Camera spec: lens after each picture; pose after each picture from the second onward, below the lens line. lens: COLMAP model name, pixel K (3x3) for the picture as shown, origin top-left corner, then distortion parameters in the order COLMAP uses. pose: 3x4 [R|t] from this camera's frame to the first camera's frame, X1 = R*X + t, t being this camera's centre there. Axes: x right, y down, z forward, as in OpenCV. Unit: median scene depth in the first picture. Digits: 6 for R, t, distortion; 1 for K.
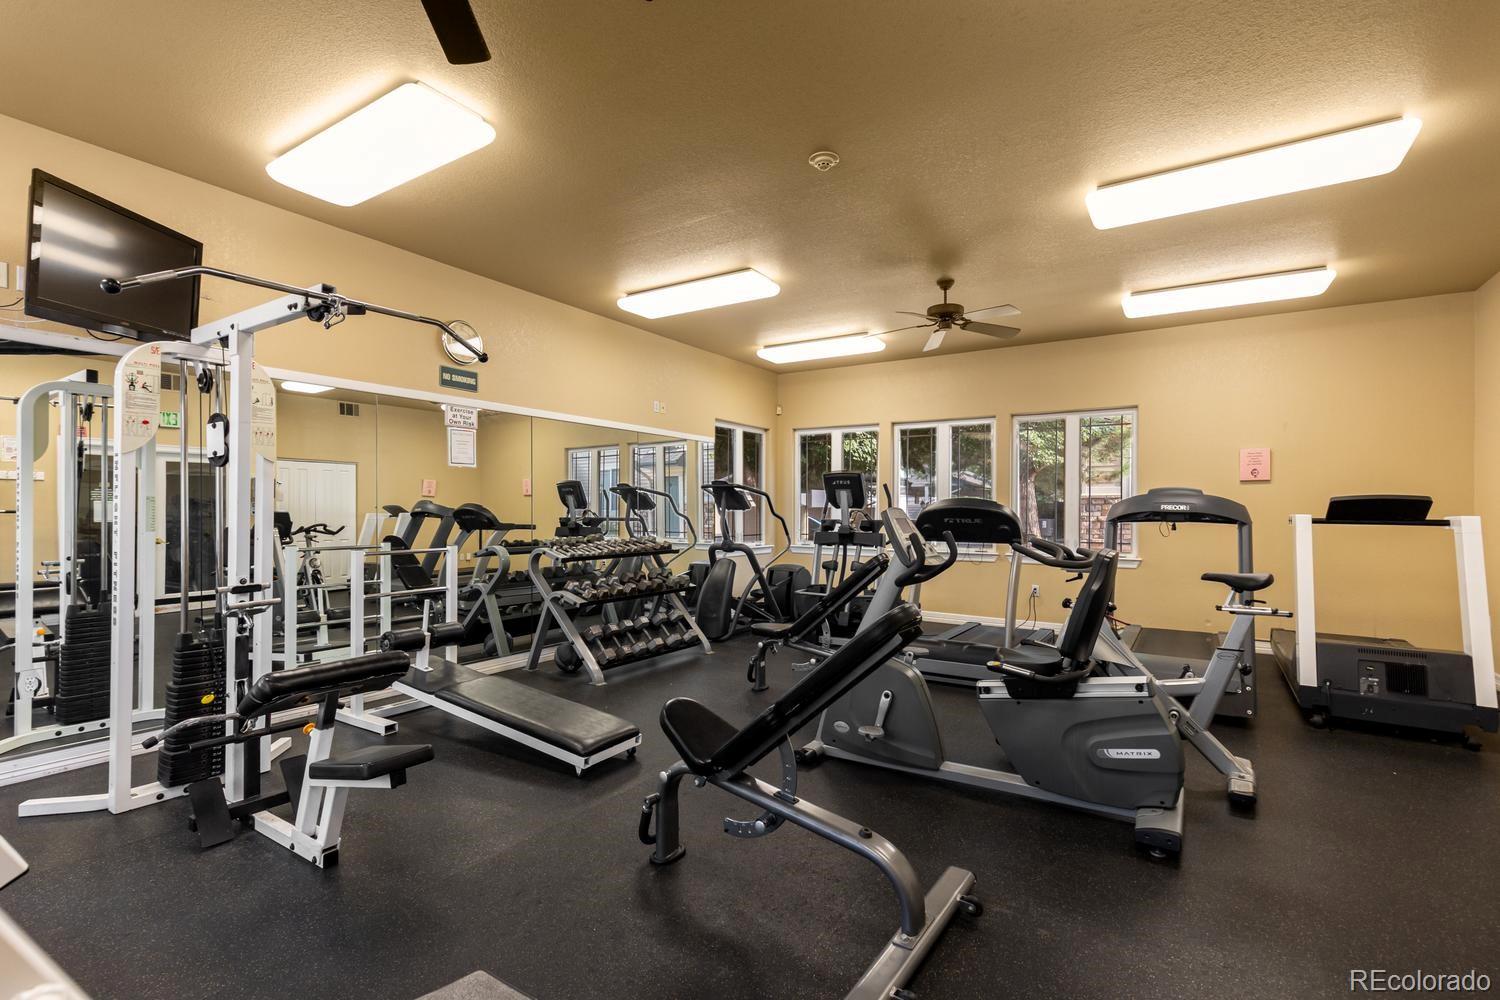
lens RADIAL K [[671.6, 0, 749.3], [0, 671.6, 502.6], [0, 0, 1]] dist [0.000998, -0.000353]
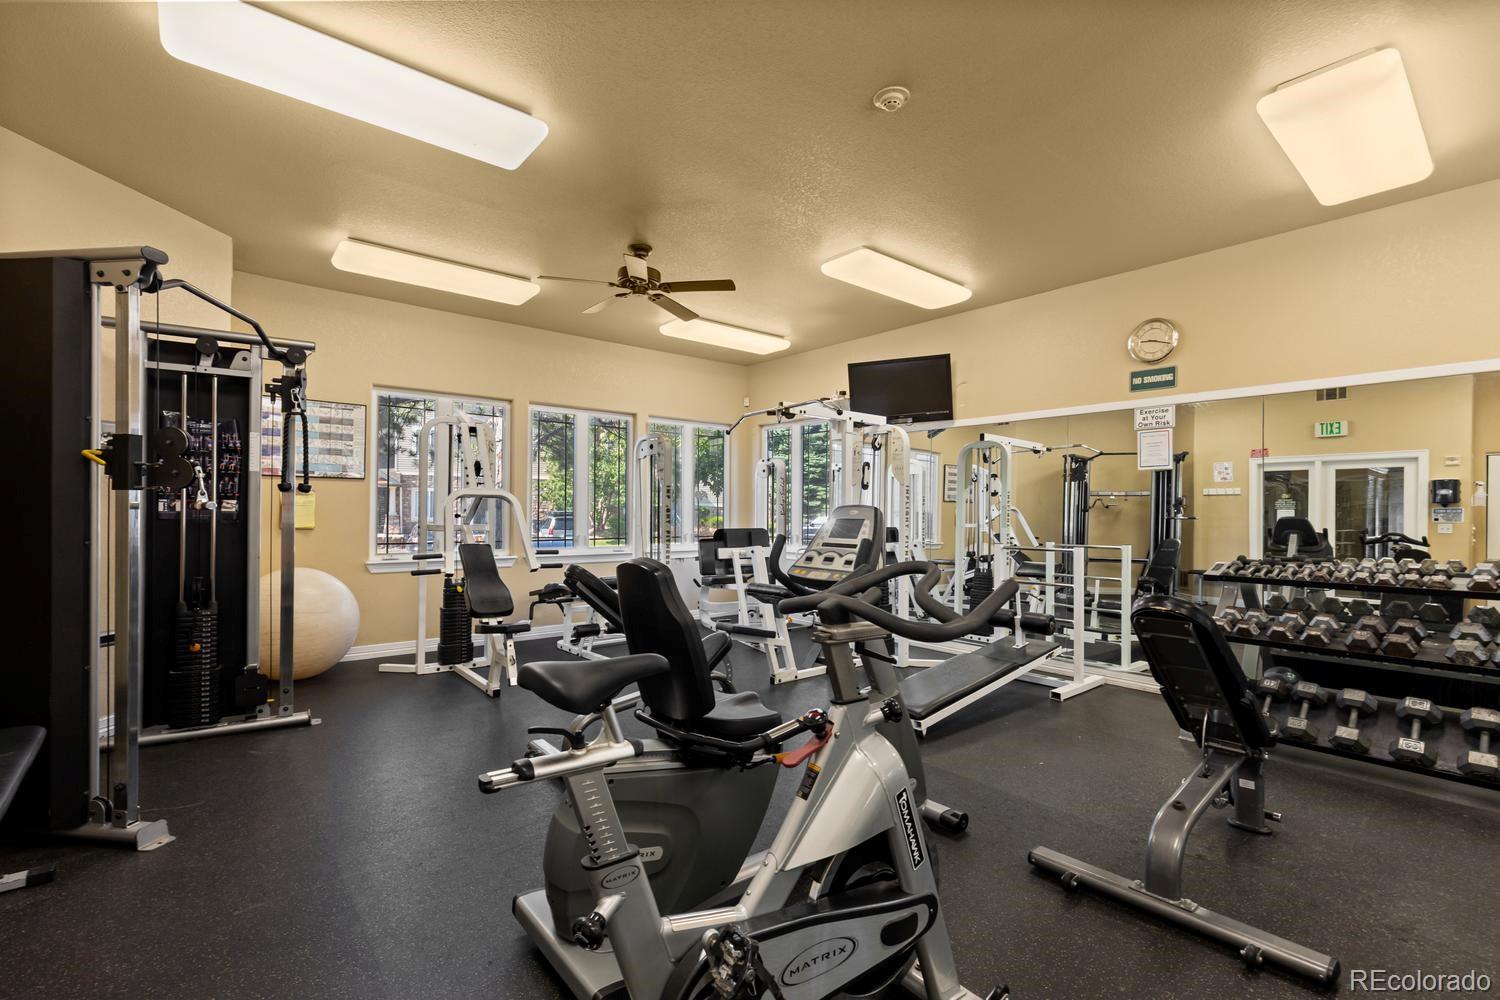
lens RADIAL K [[671.6, 0, 749.3], [0, 671.6, 502.6], [0, 0, 1]] dist [0.000998, -0.000353]
pose [[-0.294964, -0.011263, -0.955442, 0.665860], [-0.000018, 0.999931, -0.011782, 0.005466], [0.955508, -0.003458, -0.294944, 0.732653]]
